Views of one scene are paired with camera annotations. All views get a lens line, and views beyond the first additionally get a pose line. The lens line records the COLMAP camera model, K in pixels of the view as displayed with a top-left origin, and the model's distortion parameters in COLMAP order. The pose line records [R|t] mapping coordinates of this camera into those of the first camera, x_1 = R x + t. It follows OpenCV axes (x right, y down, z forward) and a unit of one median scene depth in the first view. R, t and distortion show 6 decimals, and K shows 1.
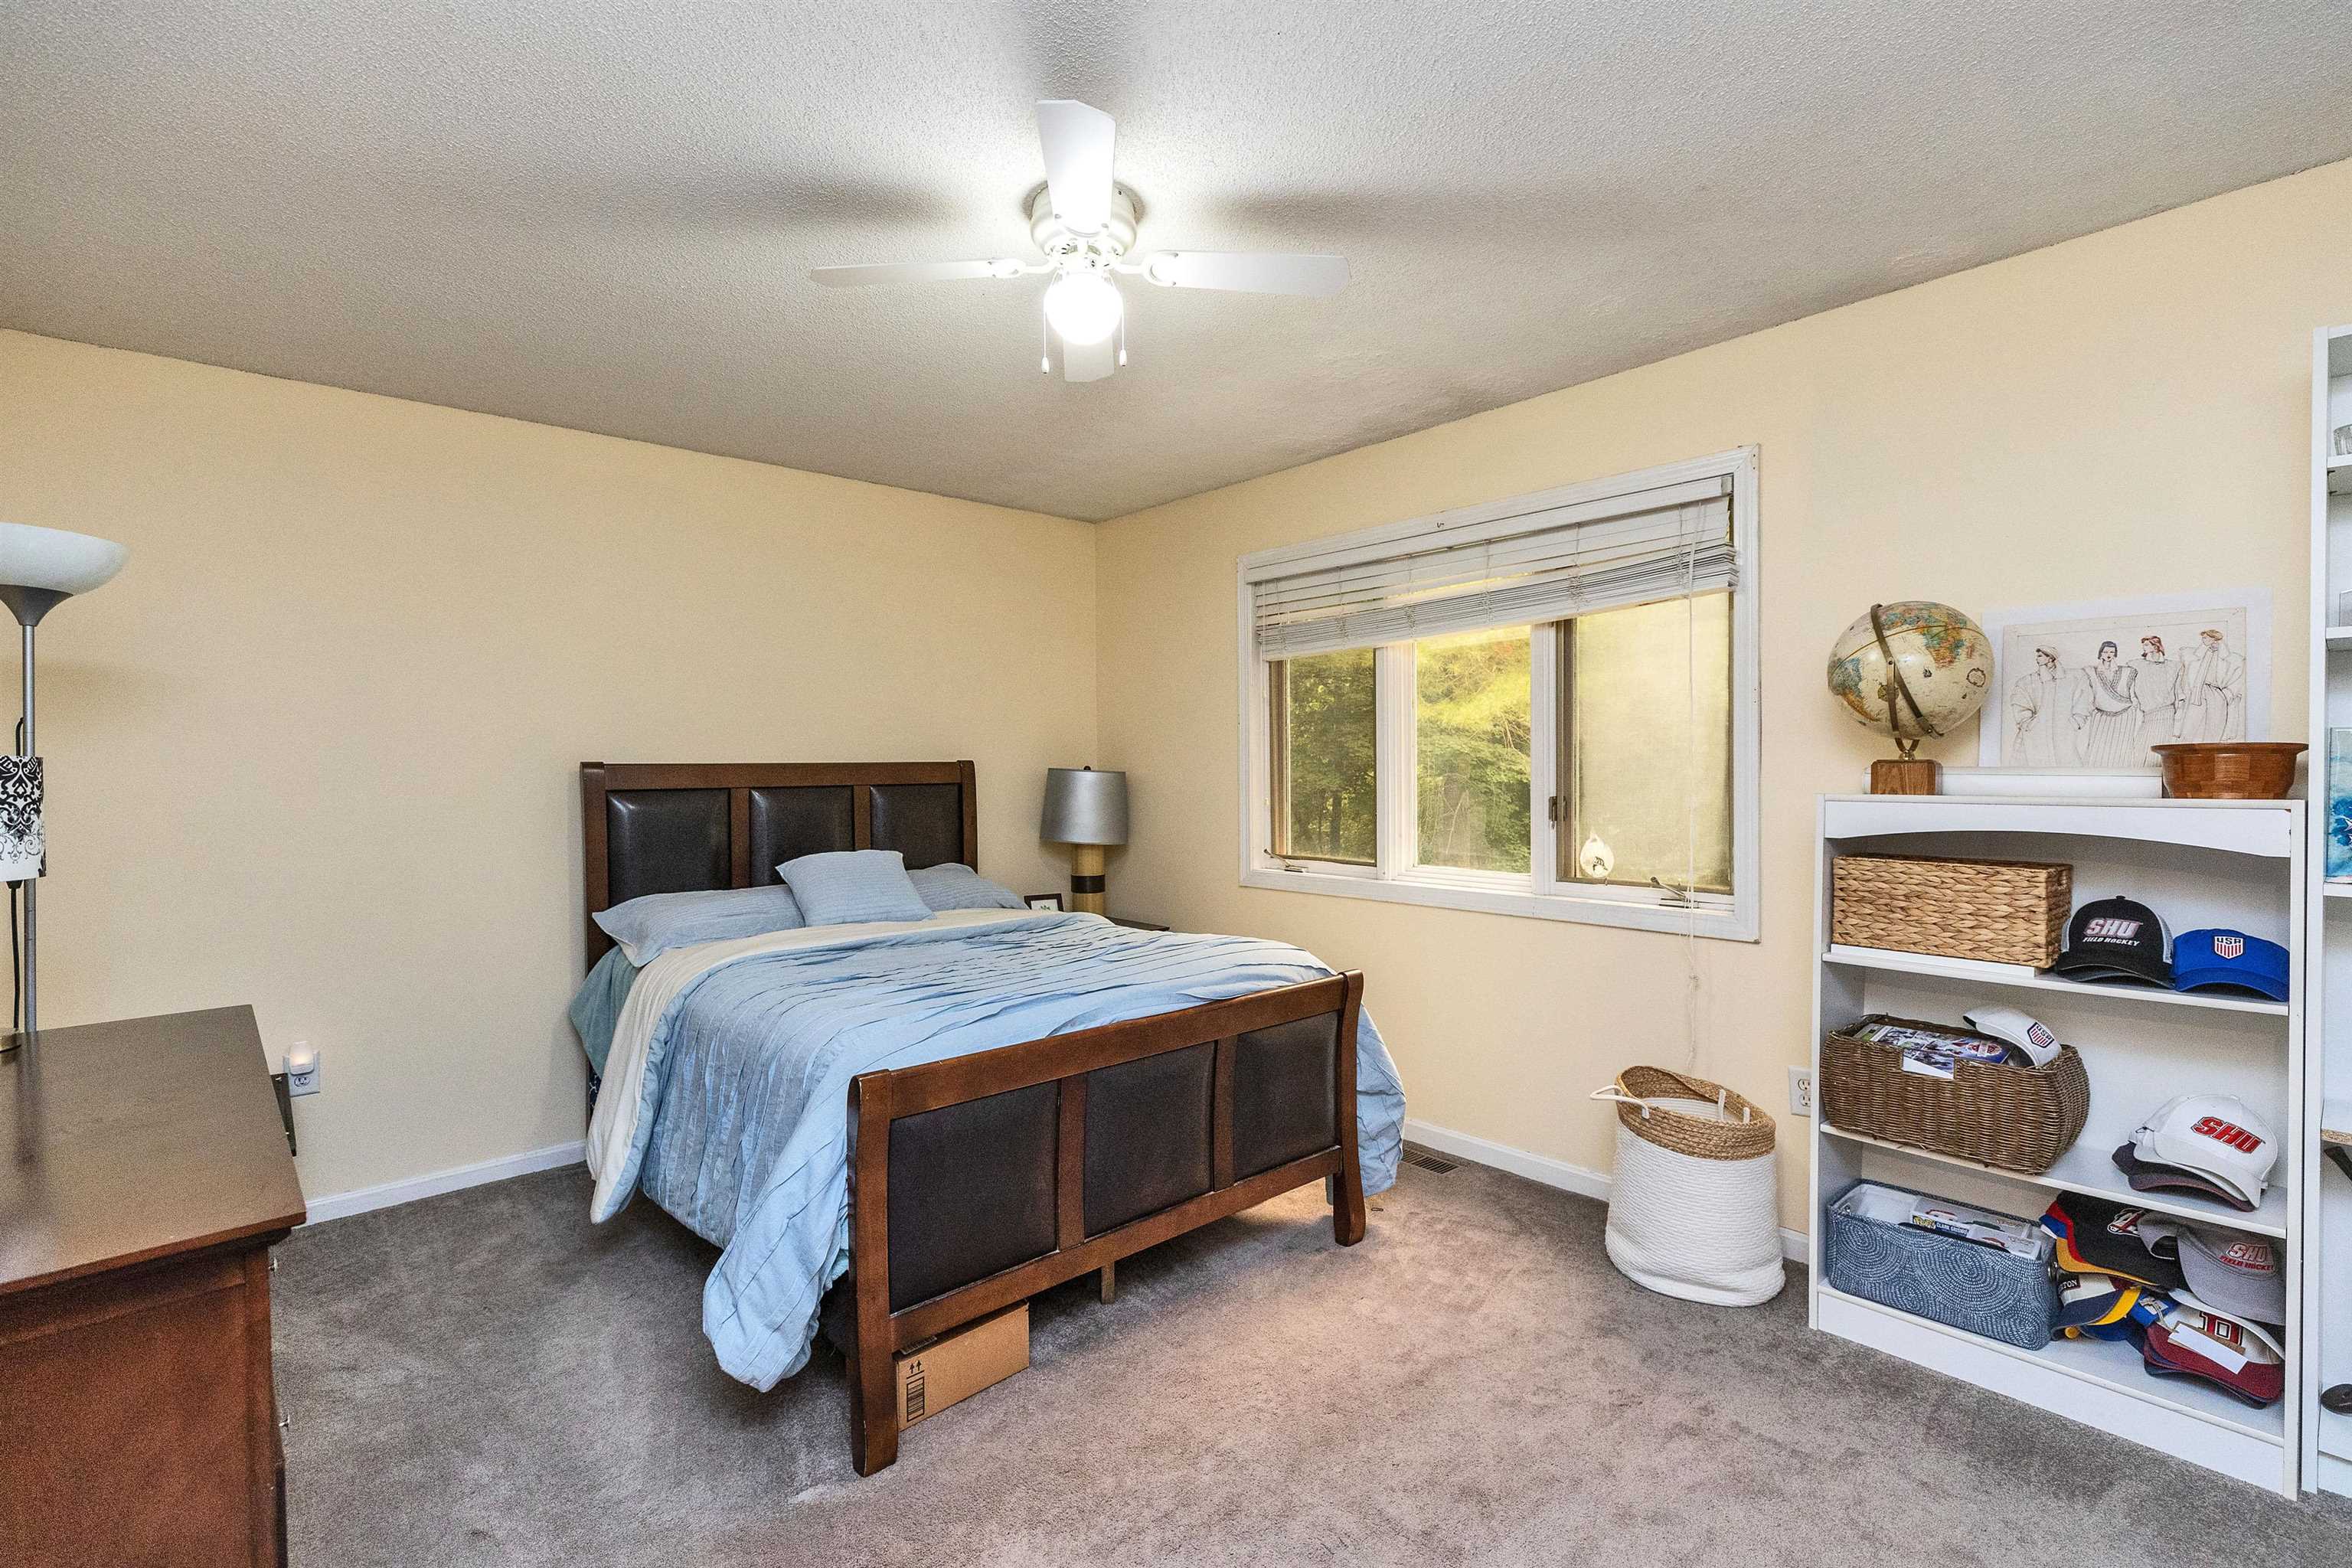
lens RADIAL K [[1039.3, 0, 1173.5], [0, 1039.3, 784.5], [0, 0, 1]] dist [0.000716, 0.000253]
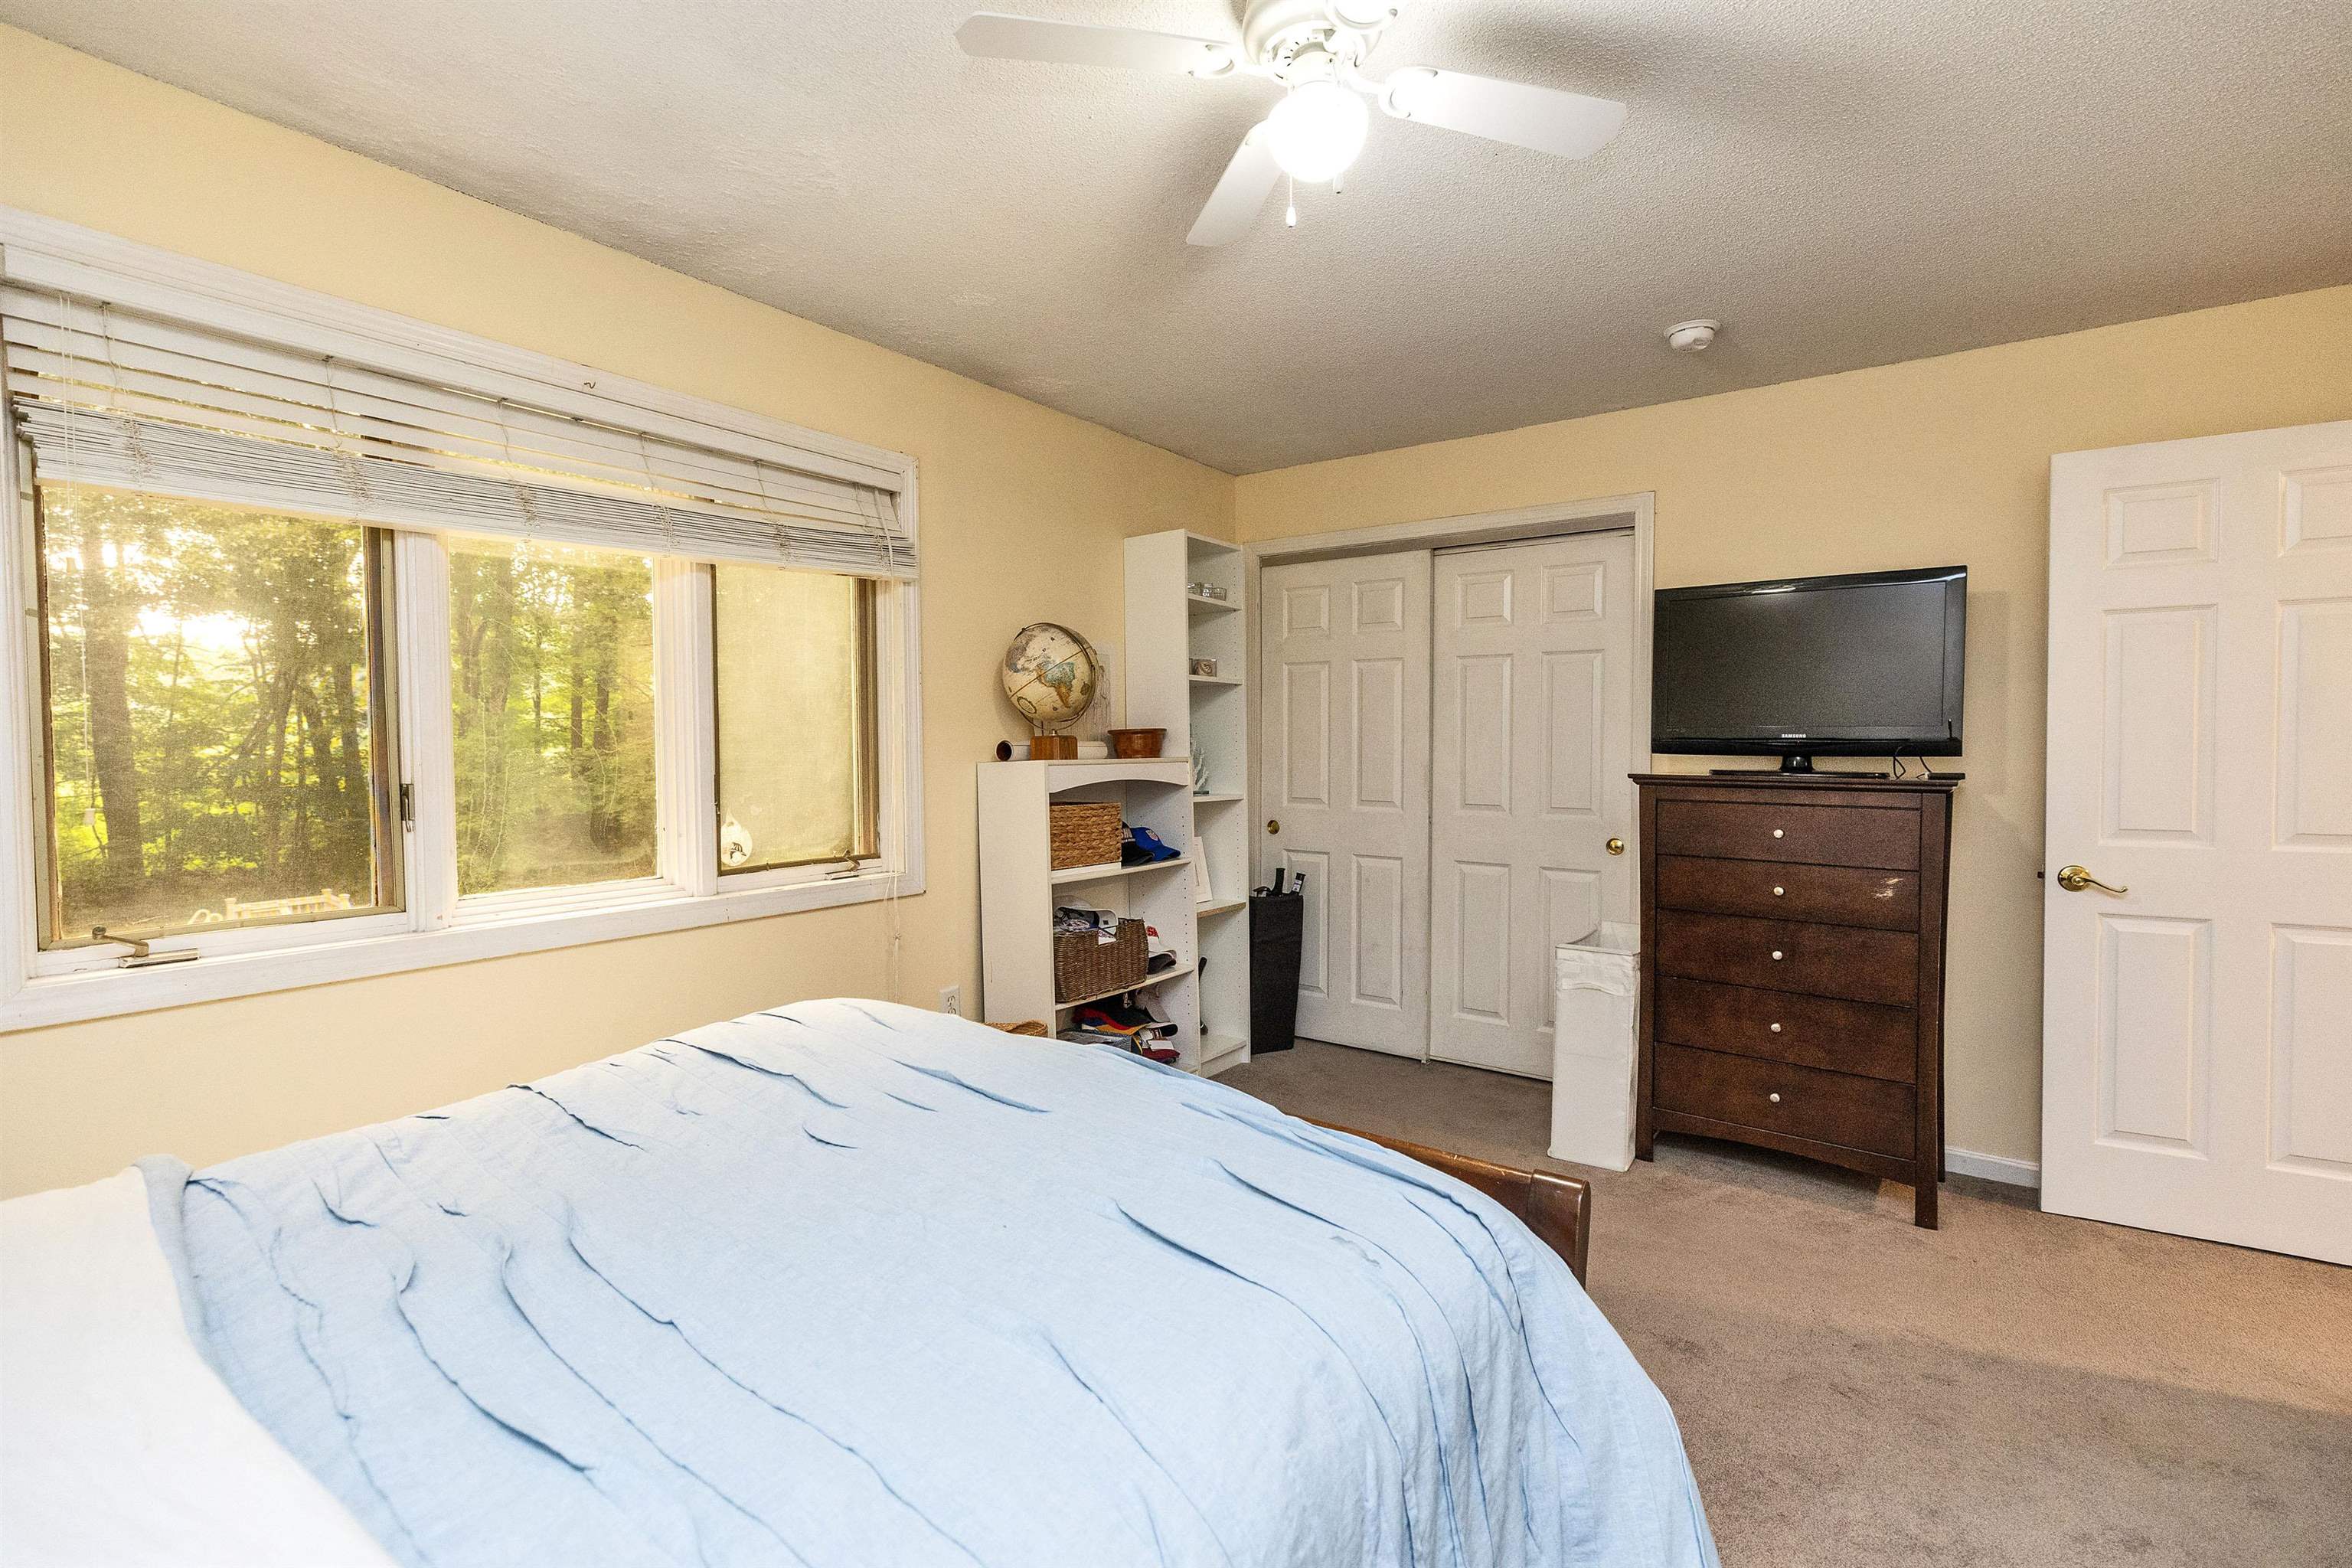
lens RADIAL K [[1039.3, 0, 1173.5], [0, 1039.3, 784.5], [0, 0, 1]] dist [0.000716, 0.000253]
pose [[-0.196909, -0.033865, 0.979837, -0.554400], [0.019971, 0.999057, 0.038543, -0.006374], [-0.980218, 0.027157, -0.196047, 0.852199]]
